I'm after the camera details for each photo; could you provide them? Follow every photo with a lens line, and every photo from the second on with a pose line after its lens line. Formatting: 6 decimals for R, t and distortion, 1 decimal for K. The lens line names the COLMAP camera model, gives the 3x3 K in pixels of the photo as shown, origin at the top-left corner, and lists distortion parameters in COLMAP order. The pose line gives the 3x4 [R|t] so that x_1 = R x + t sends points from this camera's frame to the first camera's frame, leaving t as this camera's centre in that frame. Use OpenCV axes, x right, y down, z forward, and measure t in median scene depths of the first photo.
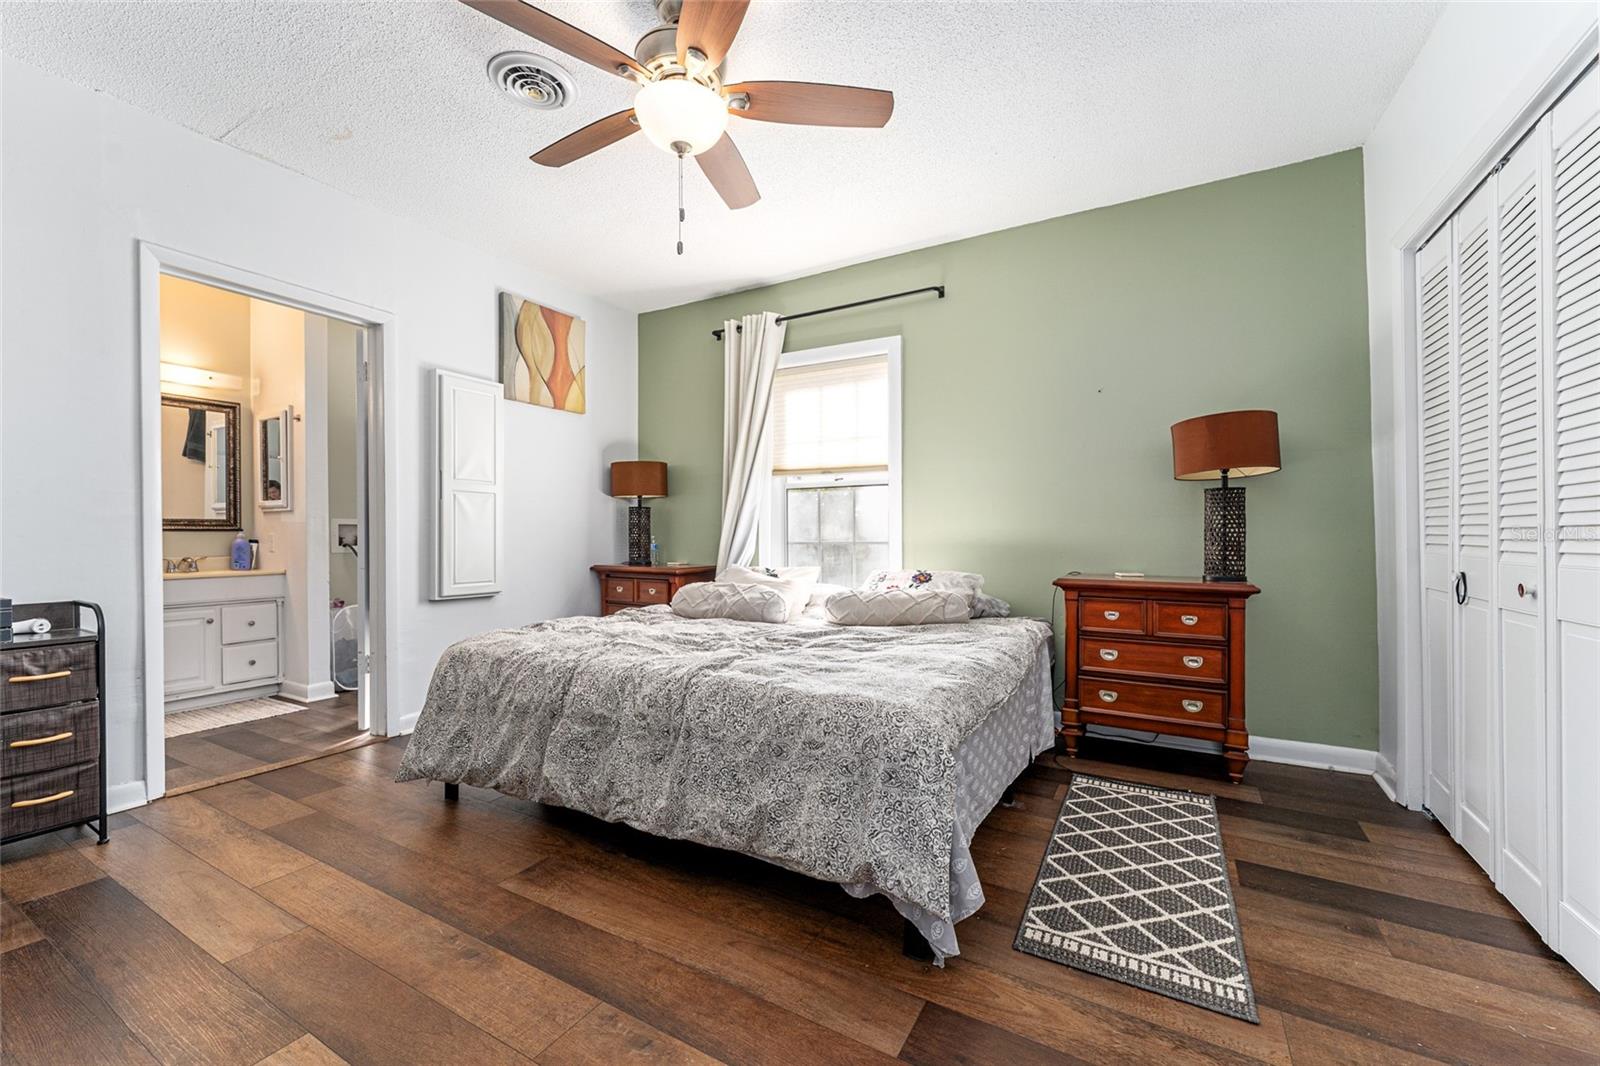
lens RADIAL K [[641.6, 0, 796.9], [0, 641.6, 534.1], [0, 0, 1]] dist [0.008190, -0.000039]
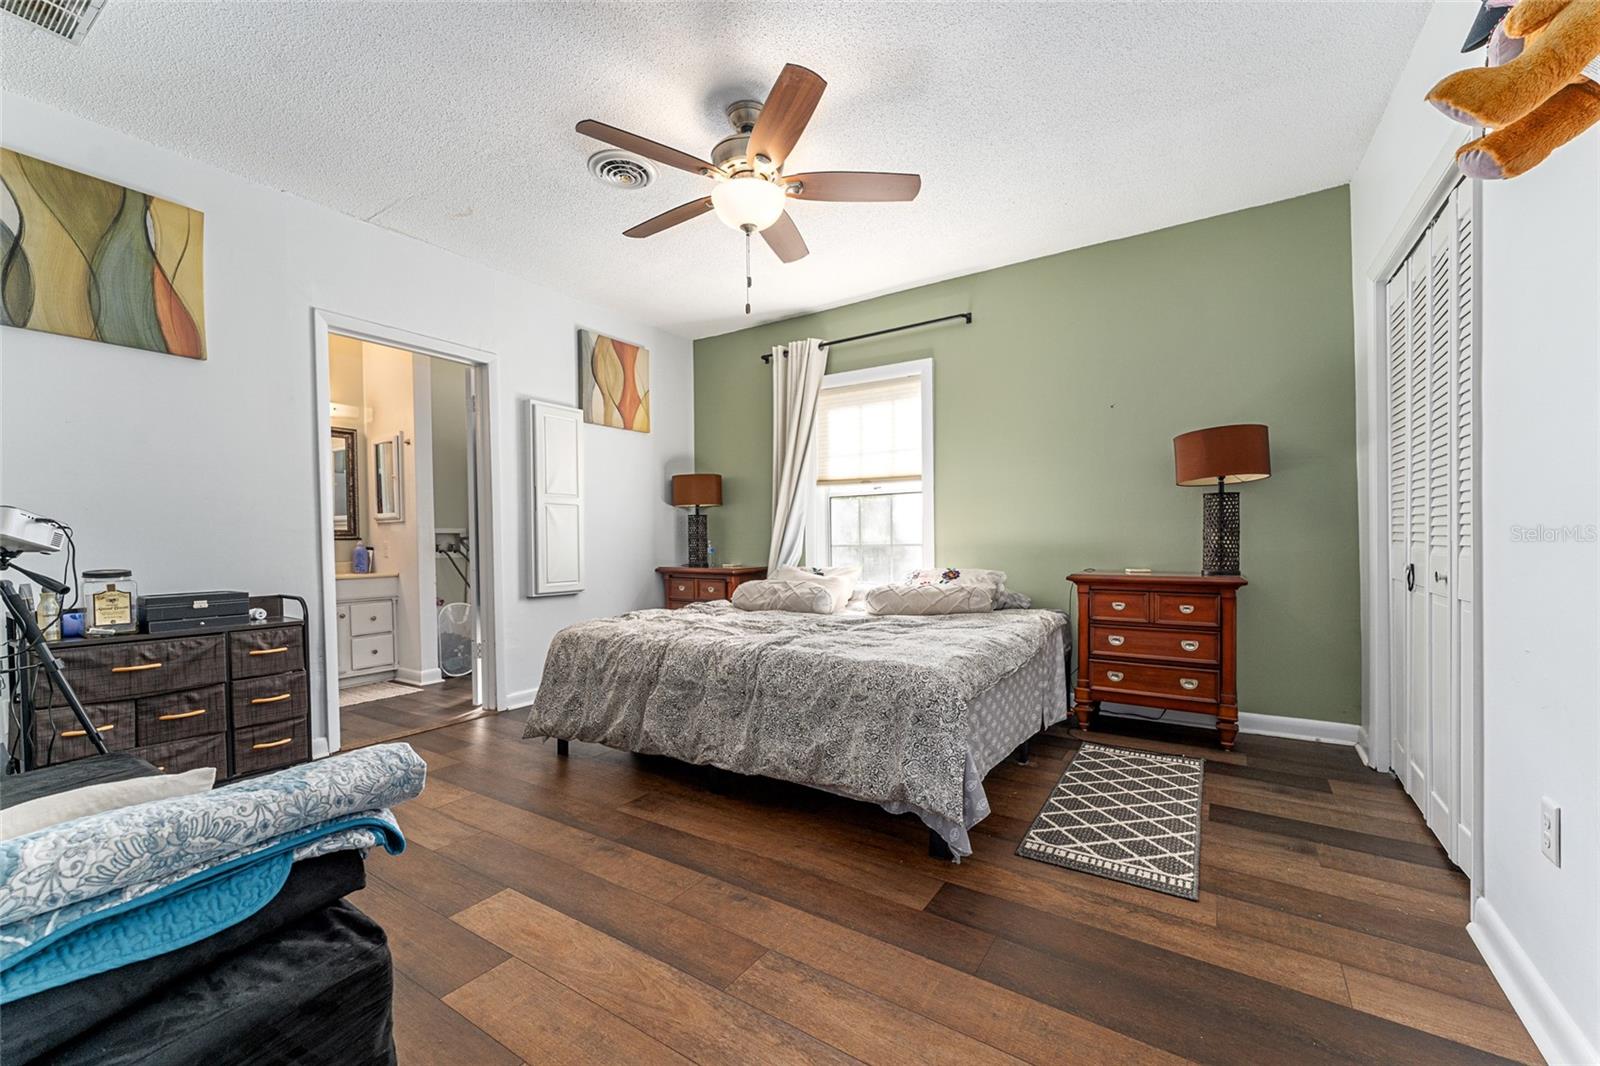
lens RADIAL K [[641.6, 0, 791.5], [0, 641.6, 553.7], [0, 0, 1]] dist [0.008190, -0.000039]
pose [[0.997737, -0.008209, -0.066735, -0.014830], [0.009804, 0.999673, 0.023607, 0.001276], [0.066520, -0.024208, 0.997491, -0.205489]]
